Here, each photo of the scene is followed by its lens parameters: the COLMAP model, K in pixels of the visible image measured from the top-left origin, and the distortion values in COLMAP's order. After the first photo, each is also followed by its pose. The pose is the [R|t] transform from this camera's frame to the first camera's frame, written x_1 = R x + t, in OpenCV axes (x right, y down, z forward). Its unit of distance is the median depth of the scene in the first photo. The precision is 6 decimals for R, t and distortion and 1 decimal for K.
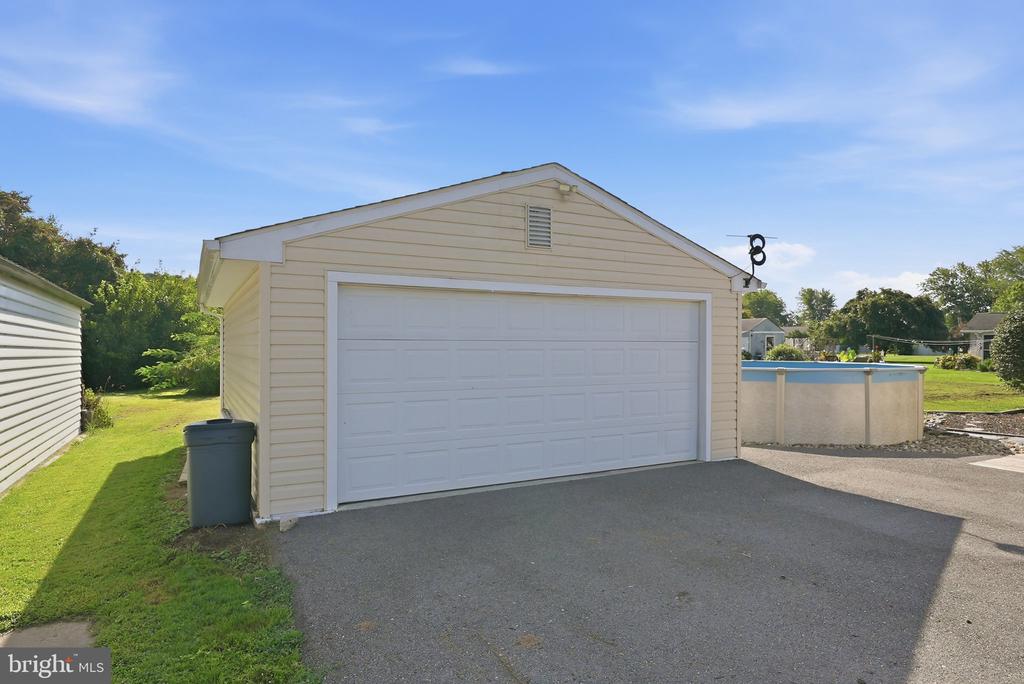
lens RADIAL K [[582.2, 0, 511.0], [0, 582.2, 348.9], [0, 0, 1]] dist [0.000592, 0.000357]
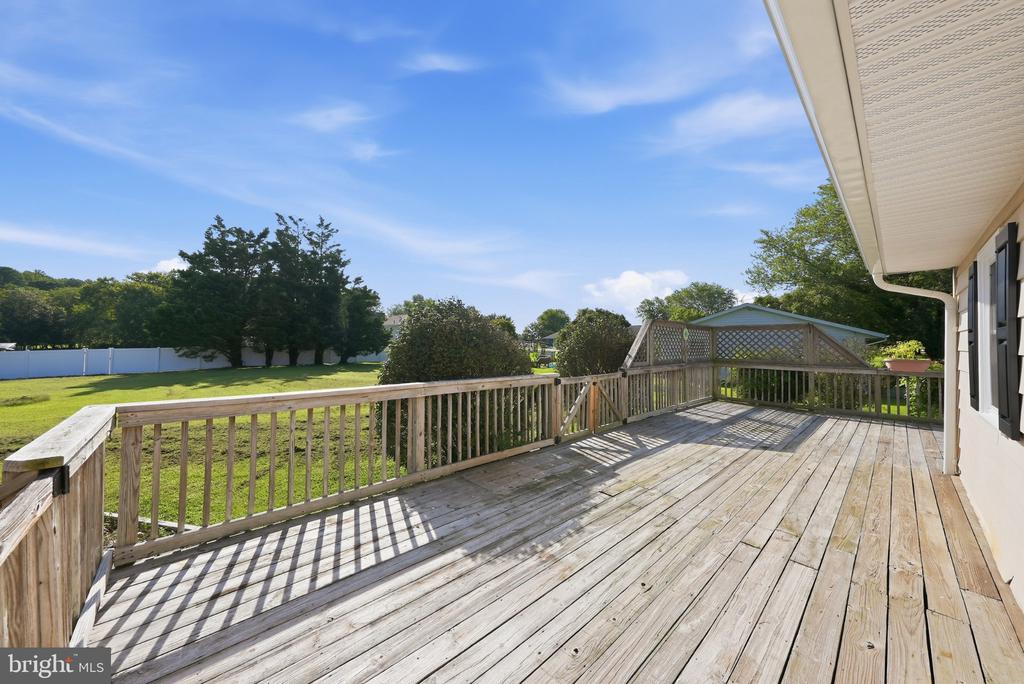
lens RADIAL K [[355.6, 0, 507.4], [0, 355.6, 339.0], [0, 0, 1]] dist [0.001133, 0.000137]
pose [[0.973136, 0.011237, 0.229955, 0.192232], [-0.008585, 0.999885, -0.012530, -0.009409], [-0.230069, 0.010219, 0.973121, 0.140975]]
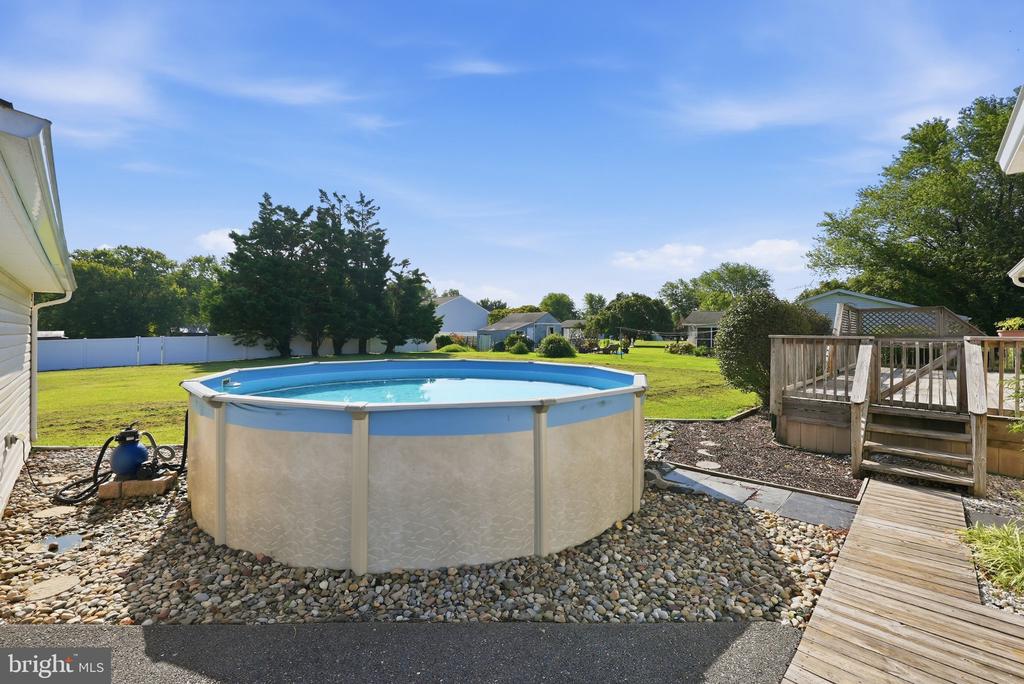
lens RADIAL K [[434.2, 0, 509.8], [0, 434.2, 326.1], [0, 0, 1]] dist [0.001788, 0.000450]
pose [[0.960096, 0.009308, 0.279515, 0.072741], [-0.003780, 0.999787, -0.020311, -0.003060], [-0.279645, 0.018444, 0.959926, 0.097816]]
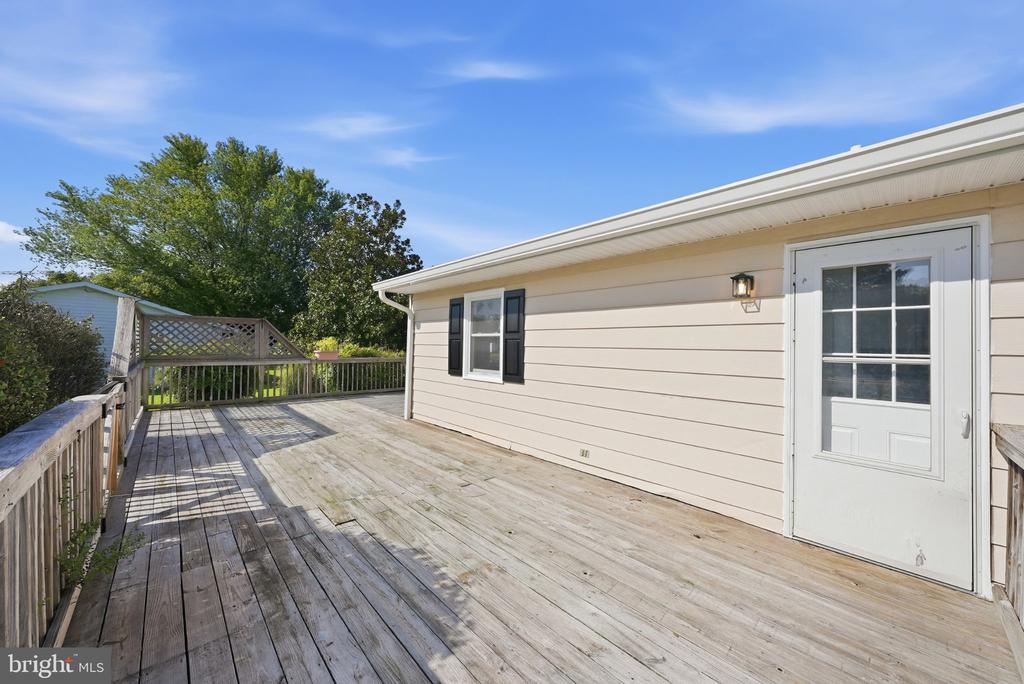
lens RADIAL K [[371.8, 0, 512.0], [0, 371.8, 342.0], [0, 0, 1]] dist [-0.002441, -0.000143]
pose [[-0.236219, 0.006278, 0.971679, 0.170888], [-0.014522, 0.999845, -0.009990, -0.008854], [-0.971591, -0.016471, -0.236091, 0.179675]]
